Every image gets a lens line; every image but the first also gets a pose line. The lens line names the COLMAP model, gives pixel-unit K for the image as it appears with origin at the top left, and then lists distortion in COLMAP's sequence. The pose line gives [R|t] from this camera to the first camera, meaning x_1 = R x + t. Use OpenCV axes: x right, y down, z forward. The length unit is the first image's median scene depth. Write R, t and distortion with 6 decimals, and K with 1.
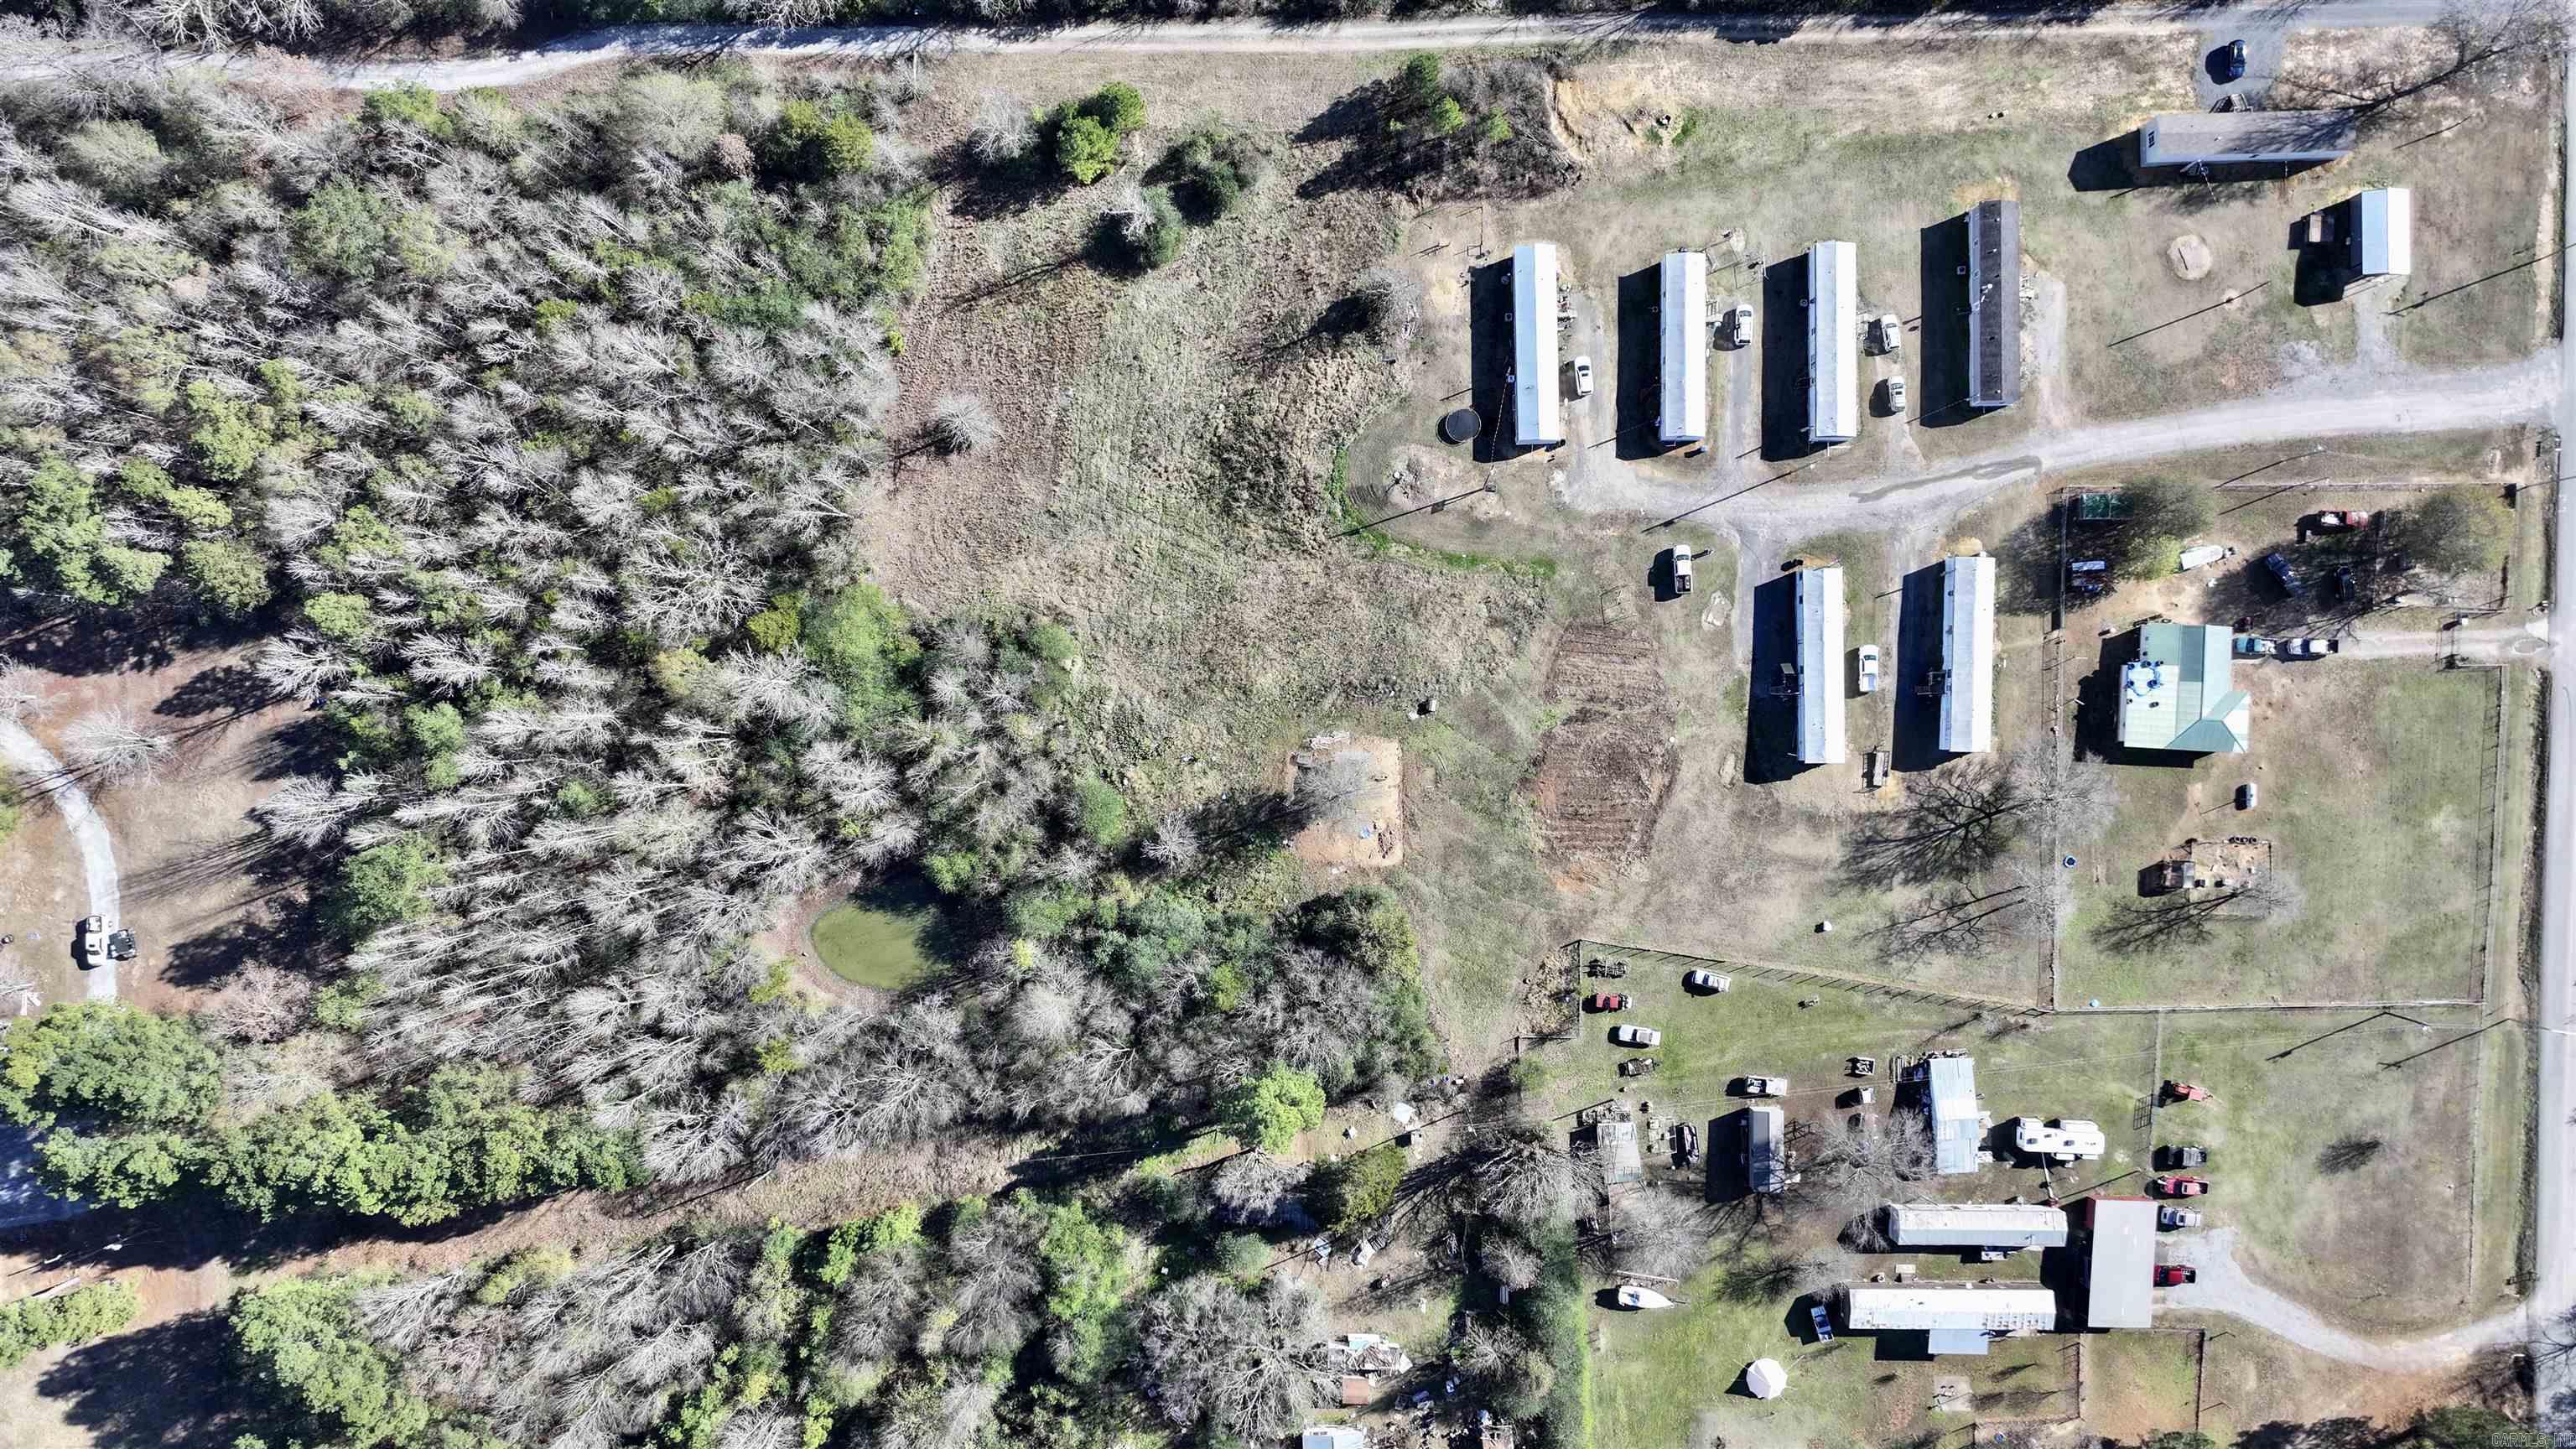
lens RADIAL K [[1811.5, 0, 1293.9], [0, 1811.5, 721.0], [0, 0, 1]] dist [0.001080, 0.013407]
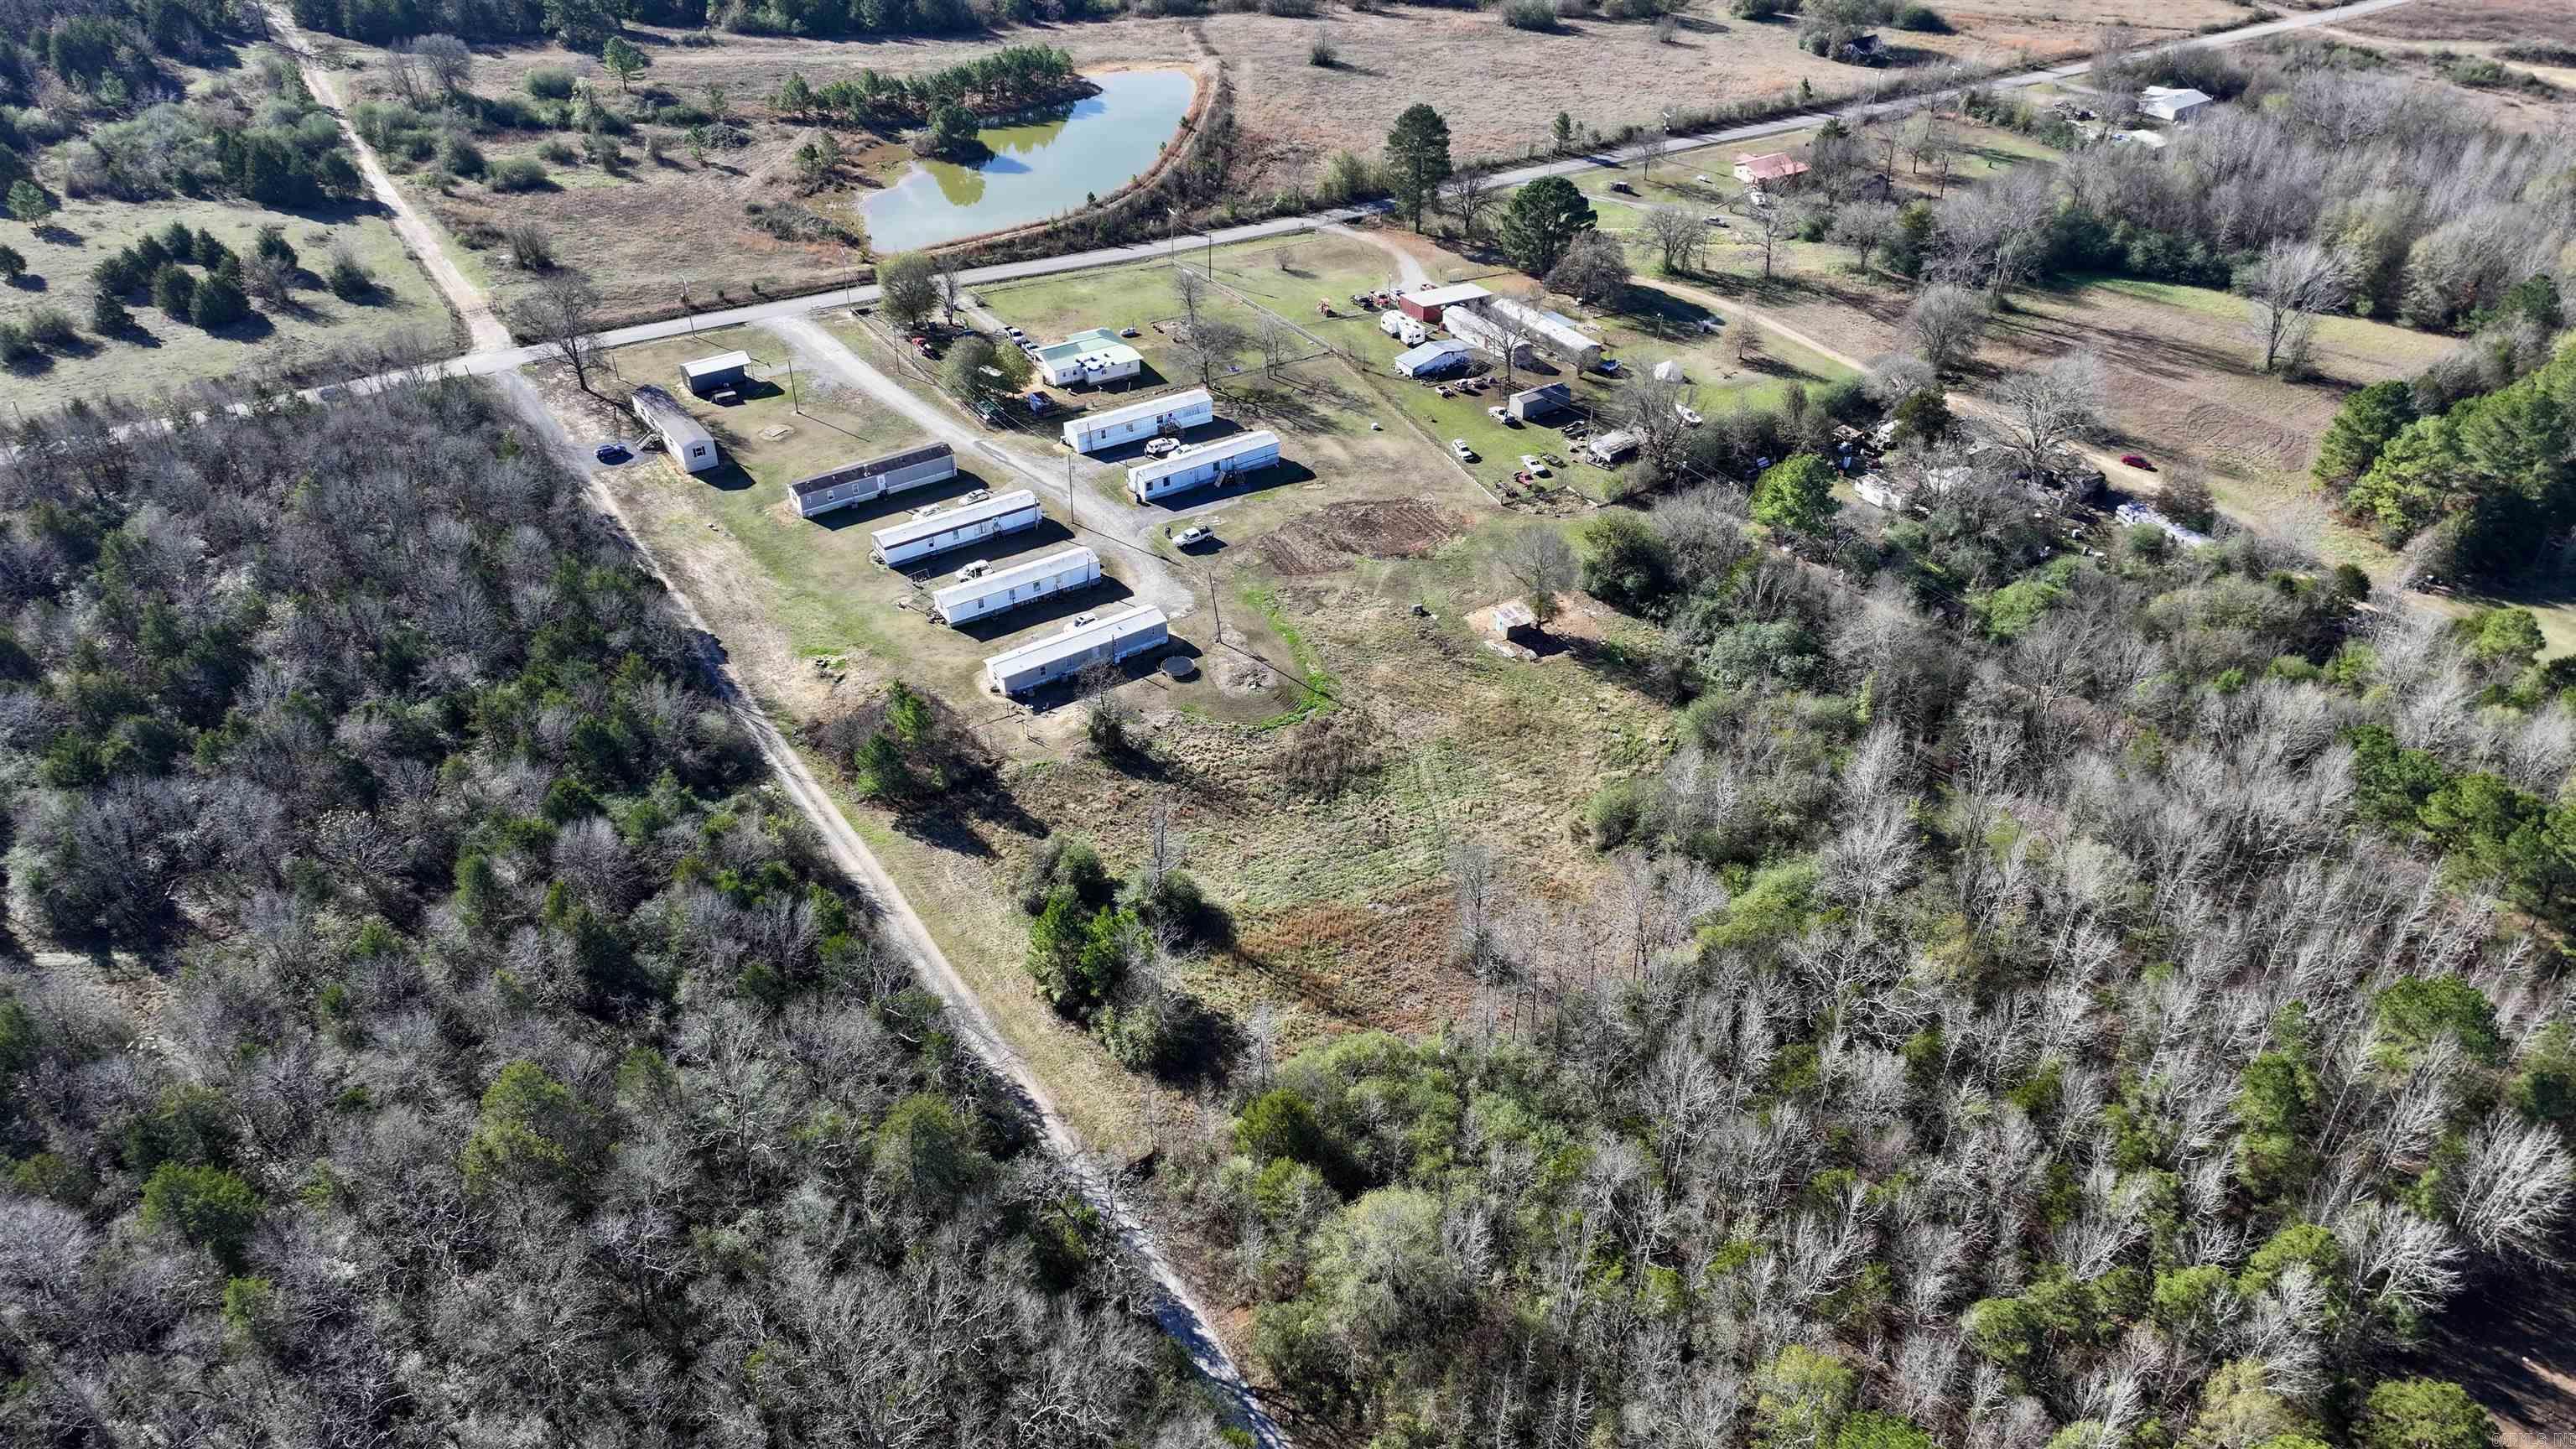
lens RADIAL K [[1794.1, 0, 1288.0], [0, 1794.1, 724.5], [0, 0, 1]] dist [0.002228, 0.008066]
pose [[-0.543578, -0.478376, 0.689695, -0.653865], [0.839345, -0.305166, 0.449859, -0.577214], [-0.004730, 0.823426, 0.567405, 0.452424]]
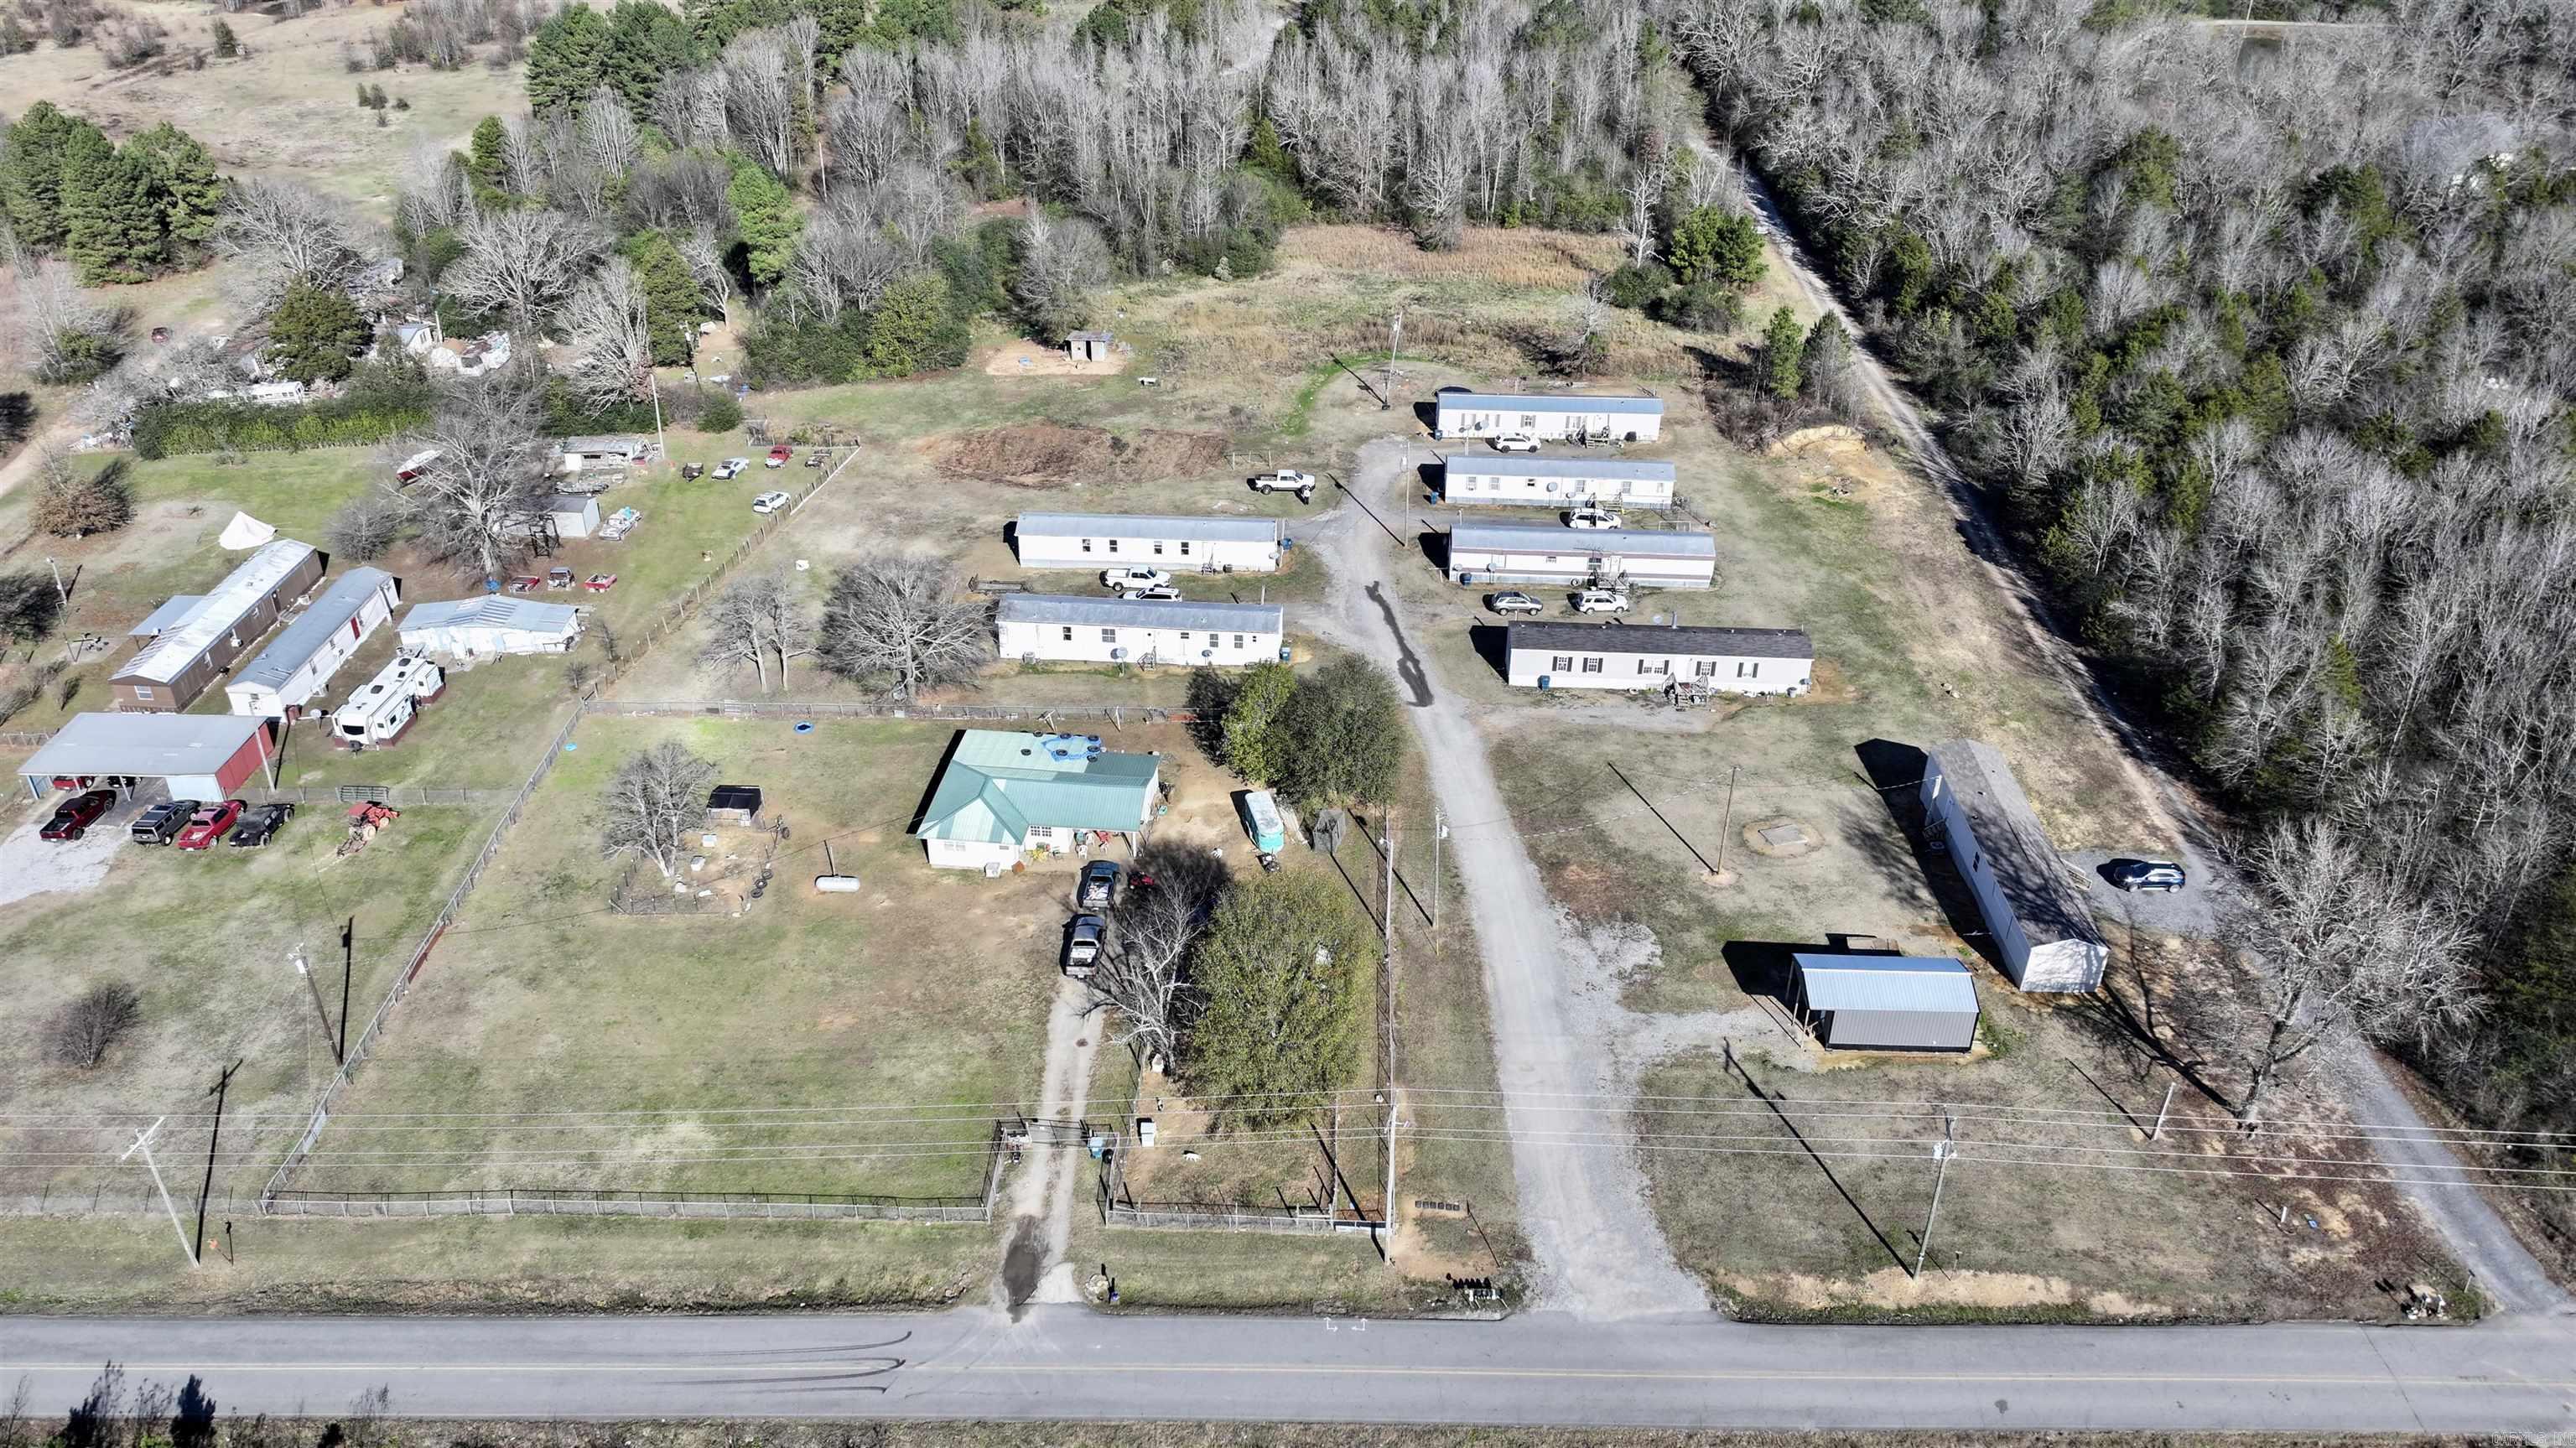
lens RADIAL K [[1915.1, 0, 1292.2], [0, 1915.1, 711.3], [0, 0, 1]] dist [0.003080, 0.010180]
pose [[-0.040751, 0.513144, -0.857335, 0.998147], [-0.999169, -0.021611, 0.034558, -0.118564], [-0.000795, 0.858030, 0.513598, 0.645268]]
